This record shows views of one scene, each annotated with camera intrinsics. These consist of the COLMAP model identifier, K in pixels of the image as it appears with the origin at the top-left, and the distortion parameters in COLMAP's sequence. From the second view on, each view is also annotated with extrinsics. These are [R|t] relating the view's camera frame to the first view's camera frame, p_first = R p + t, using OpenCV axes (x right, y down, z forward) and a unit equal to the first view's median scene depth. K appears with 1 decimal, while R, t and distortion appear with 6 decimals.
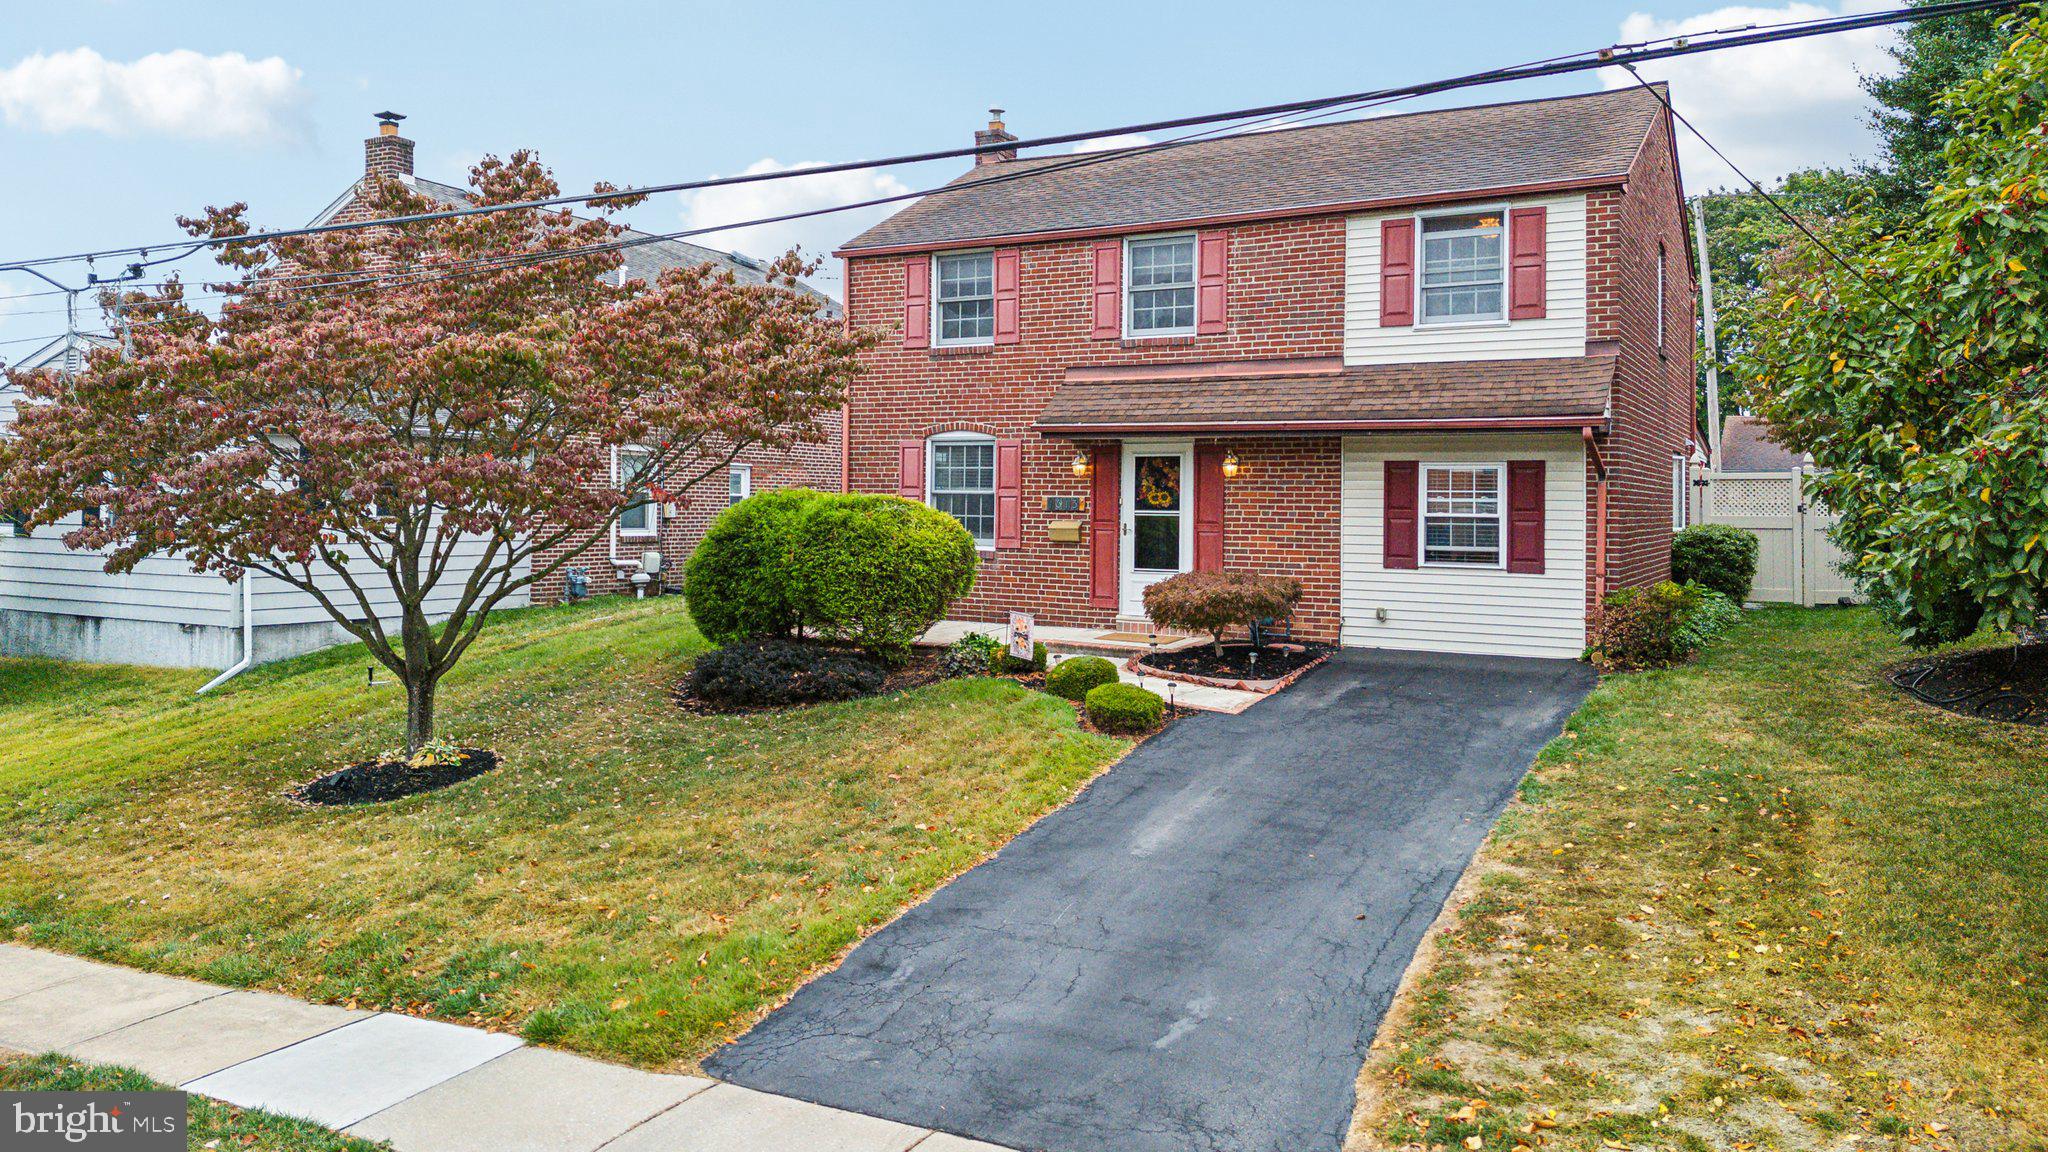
lens RADIAL K [[1465.6, 0, 1026.4], [0, 1465.6, 480.5], [0, 0, 1]] dist [0.082970, -0.069530]
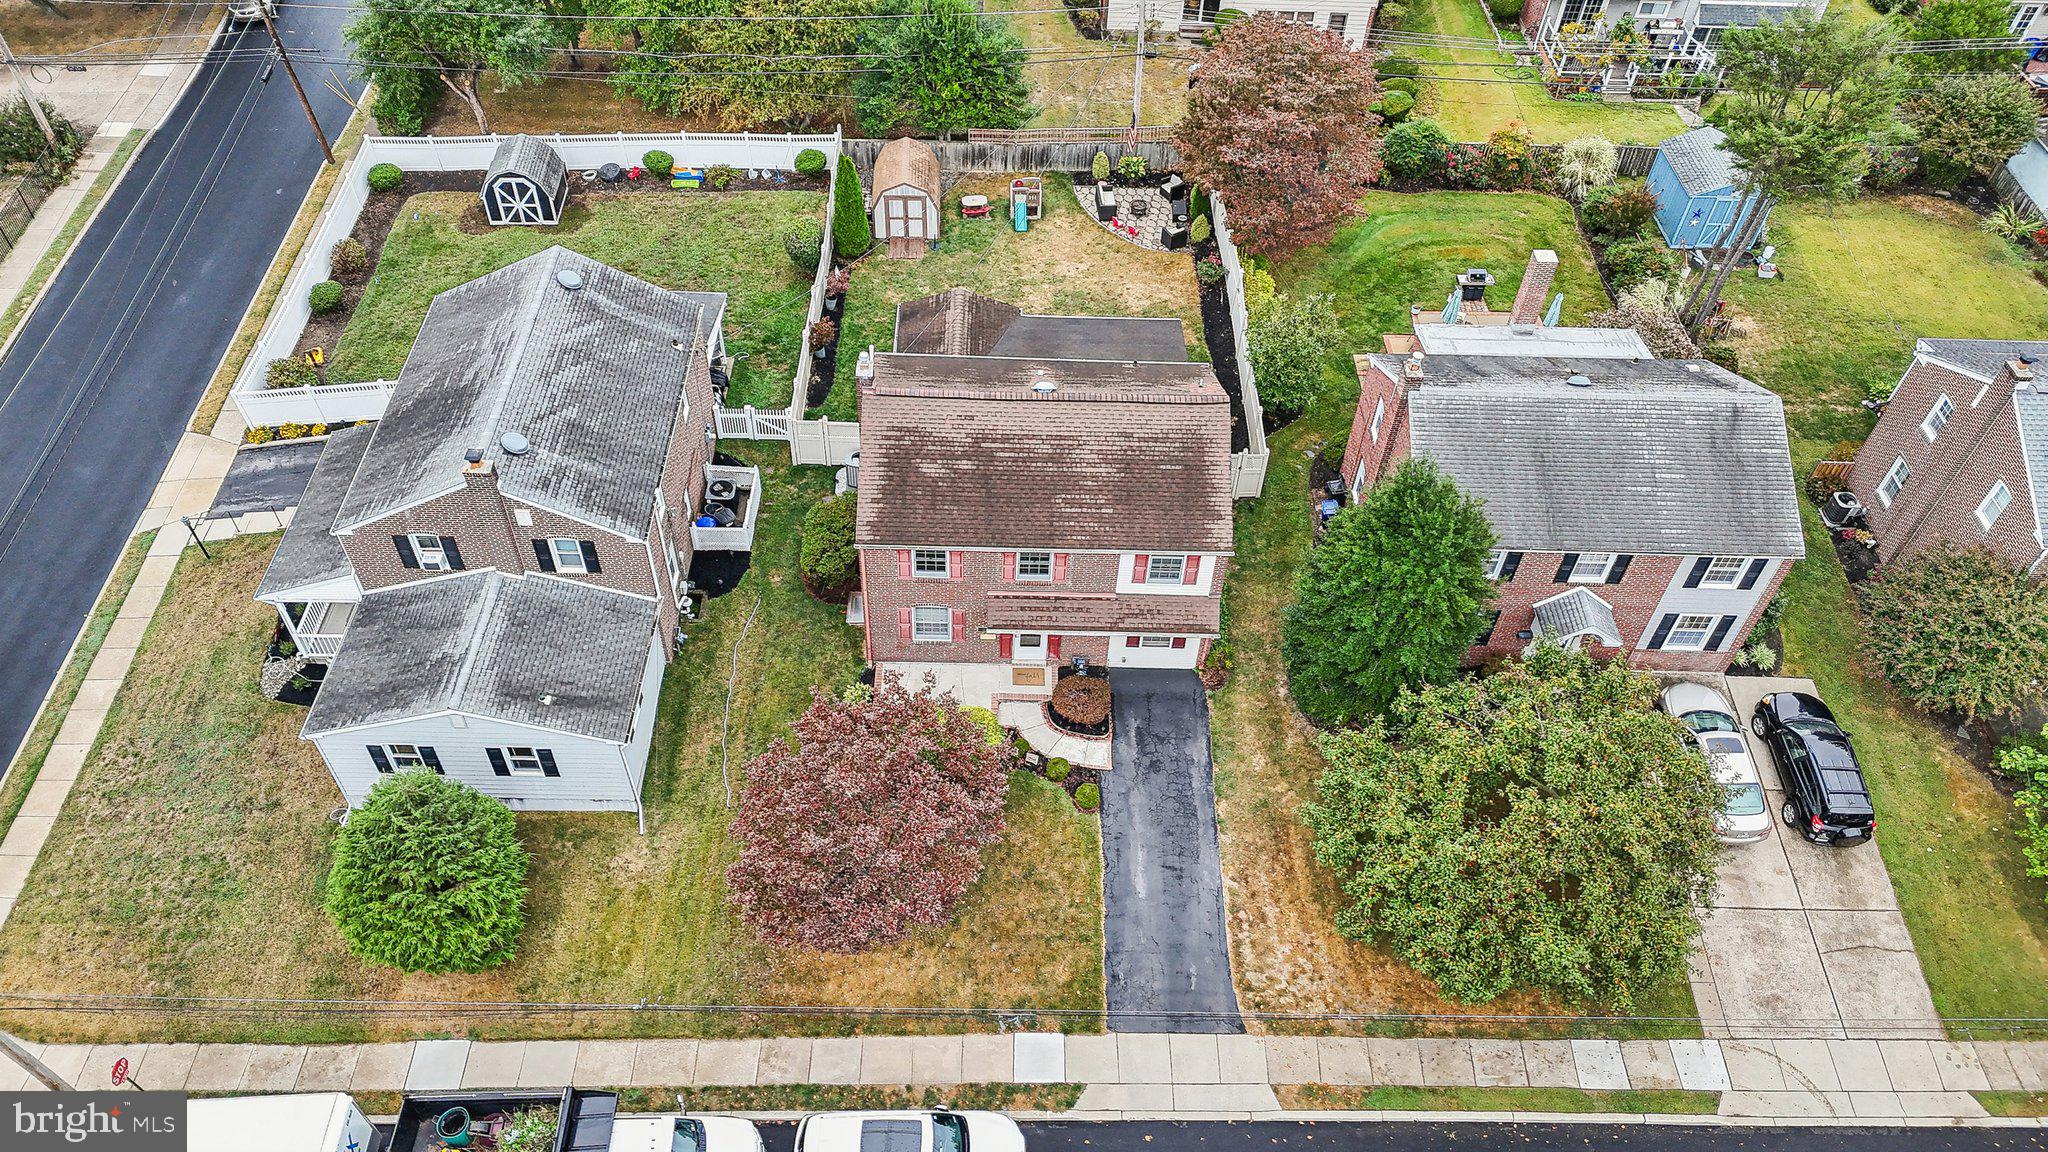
lens RADIAL K [[1415.8, 0, 1024.0], [0, 1415.8, 576.0], [0, 0, 1]] dist [0.144081, -0.185613]
pose [[0.876459, -0.341159, 0.339750, -0.831552], [-0.029399, 0.666405, 0.745010, -2.176286], [-0.480578, -0.662959, 0.574047, -0.293752]]
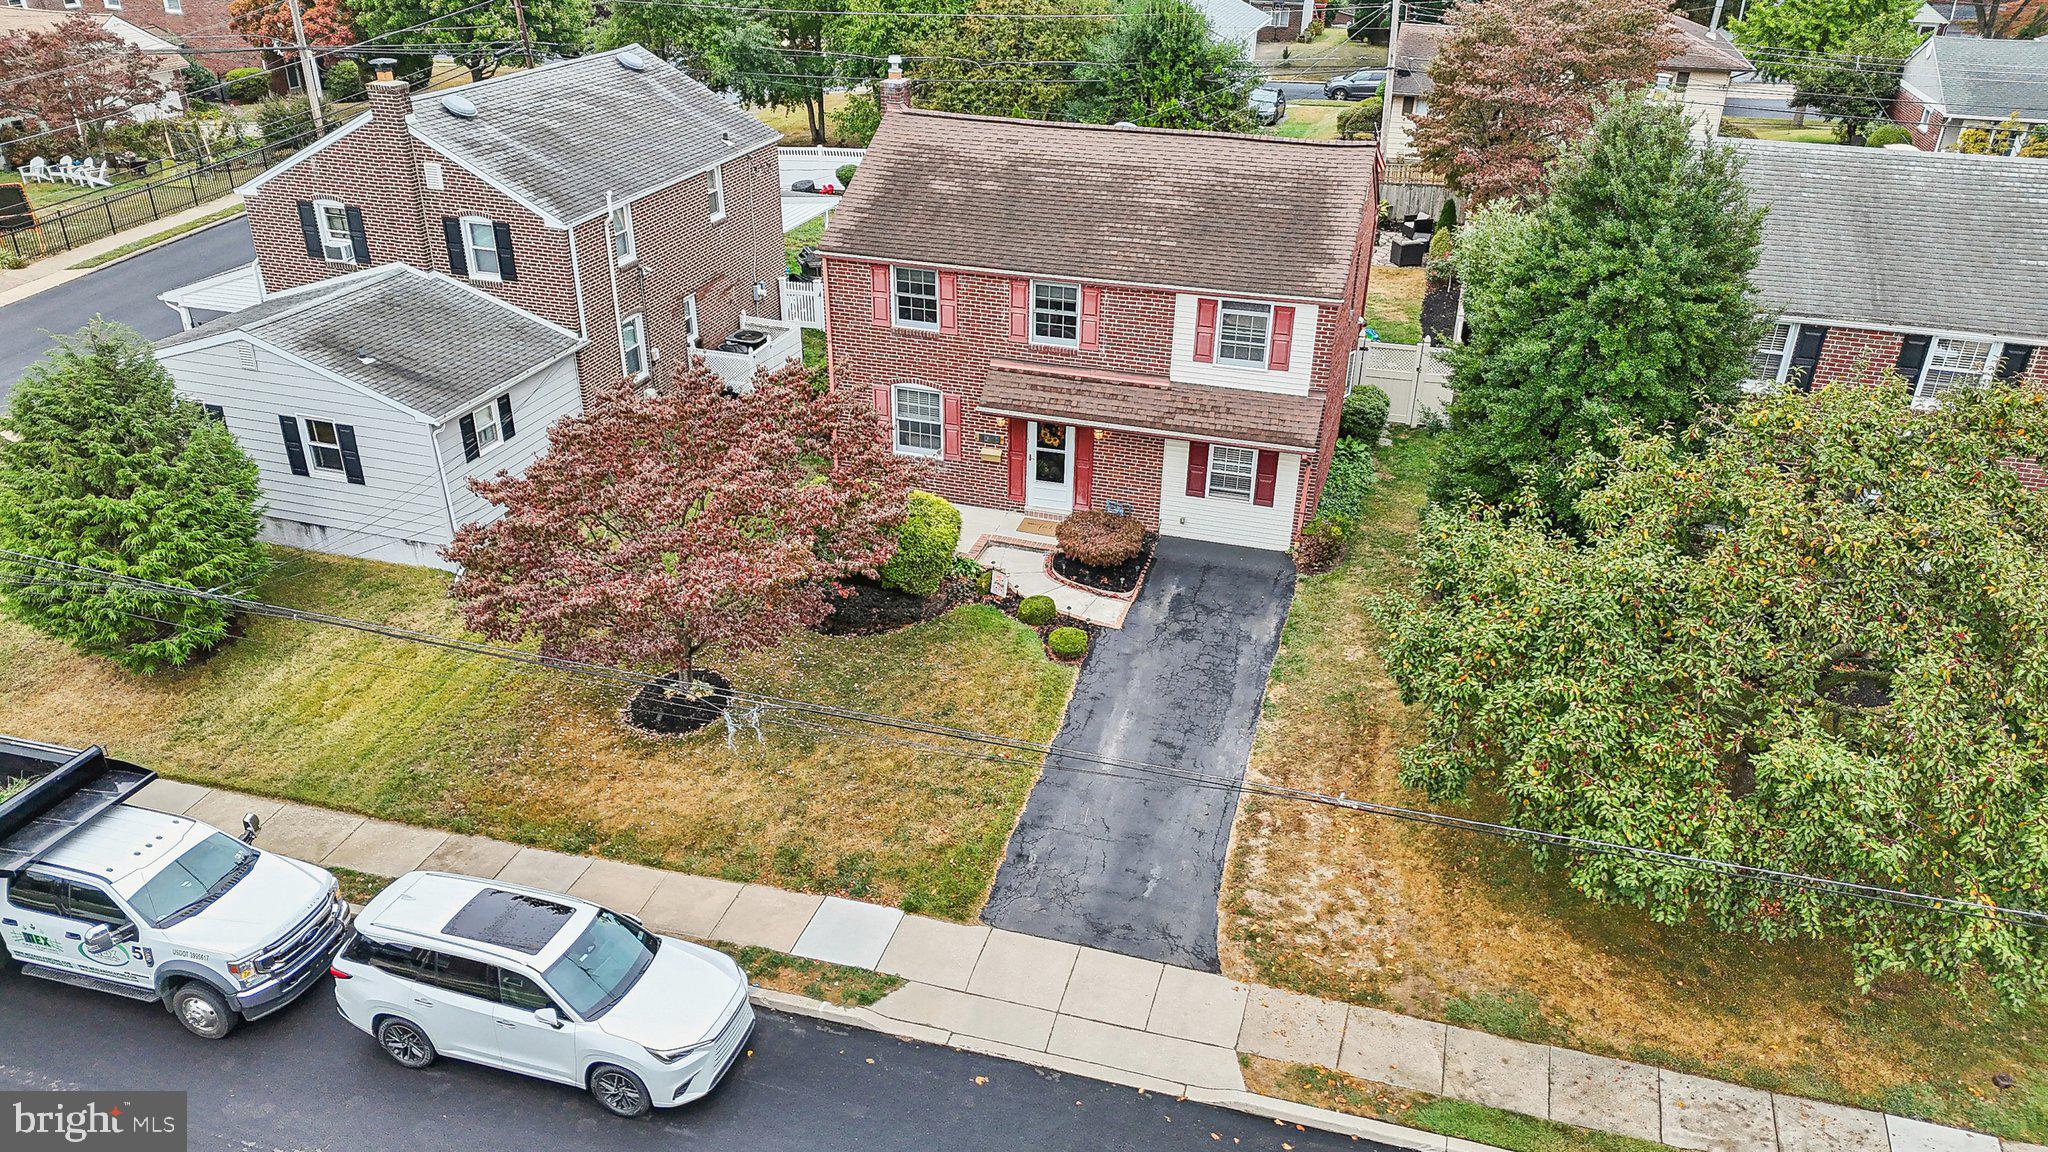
lens RADIAL K [[1415.8, 0, 1024.0], [0, 1415.8, 576.0], [0, 0, 1]] dist [0.144081, -0.185613]
pose [[0.978106, -0.090948, 0.187183, -0.314218], [-0.009606, 0.878761, 0.477166, -0.769088], [-0.207886, -0.468517, 0.858648, -0.525910]]
